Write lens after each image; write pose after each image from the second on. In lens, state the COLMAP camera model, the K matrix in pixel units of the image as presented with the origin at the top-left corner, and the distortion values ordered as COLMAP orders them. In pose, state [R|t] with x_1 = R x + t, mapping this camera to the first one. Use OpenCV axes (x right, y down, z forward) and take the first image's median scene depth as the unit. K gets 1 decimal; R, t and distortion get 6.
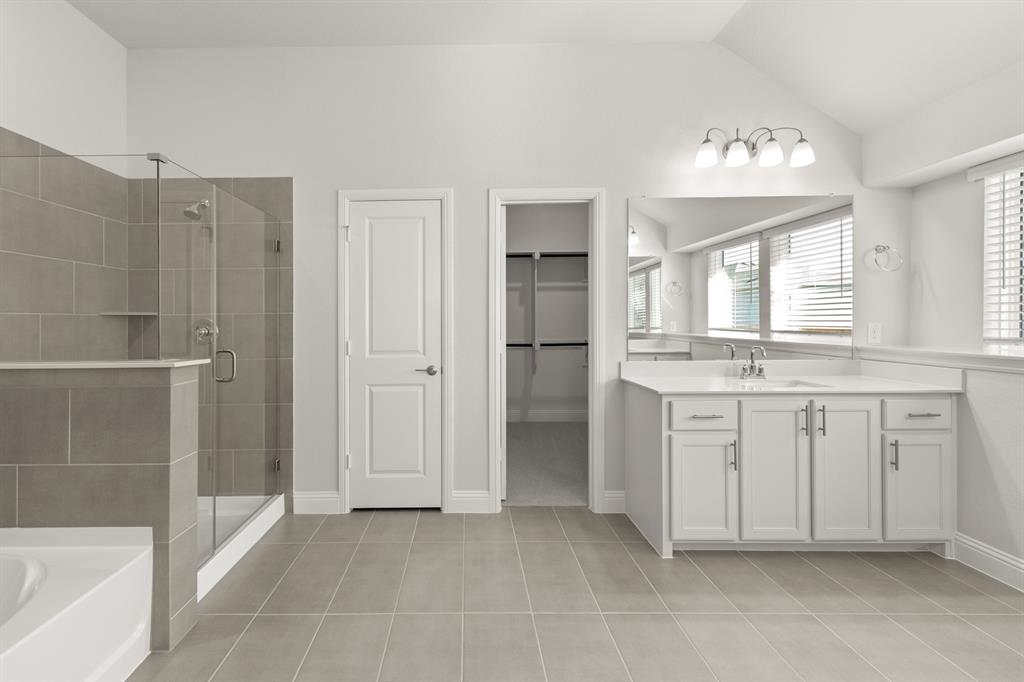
lens RADIAL K [[429.7, 0, 477.1], [0, 429.7, 331.1], [0, 0, 1]] dist [0.003697, 0.000317]
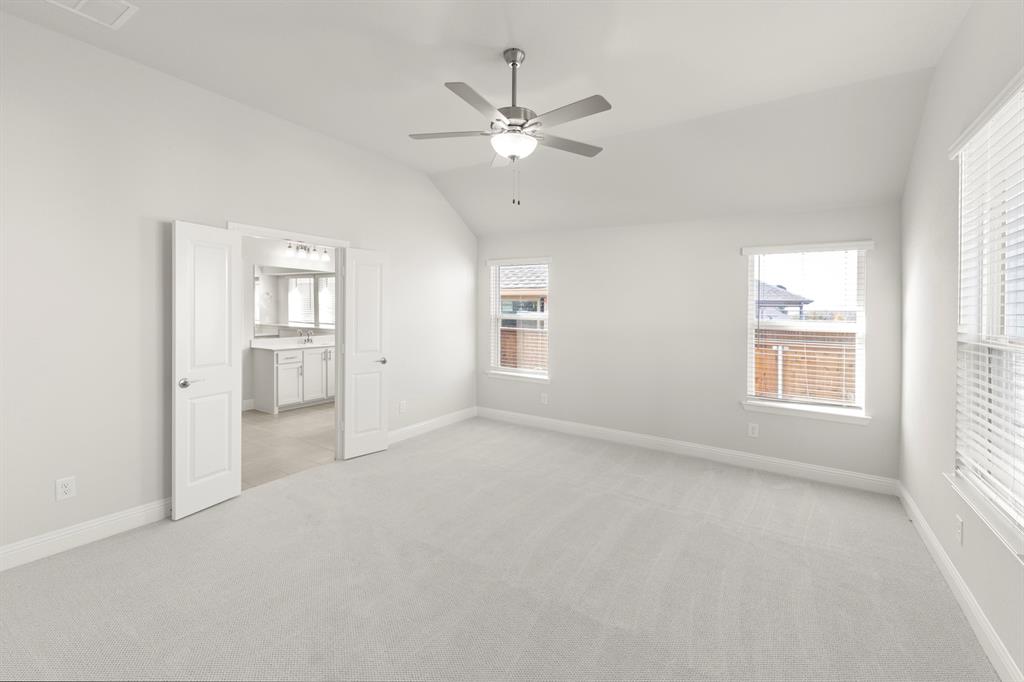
lens RADIAL K [[420.7, 0, 510.5], [0, 420.7, 317.2], [0, 0, 1]] dist [0.000627, 0.000021]
pose [[0.549454, -0.005106, 0.835508, -0.744147], [0.004132, 0.999986, 0.003394, -0.047055], [-0.835513, 0.001588, 0.549468, -1.302723]]
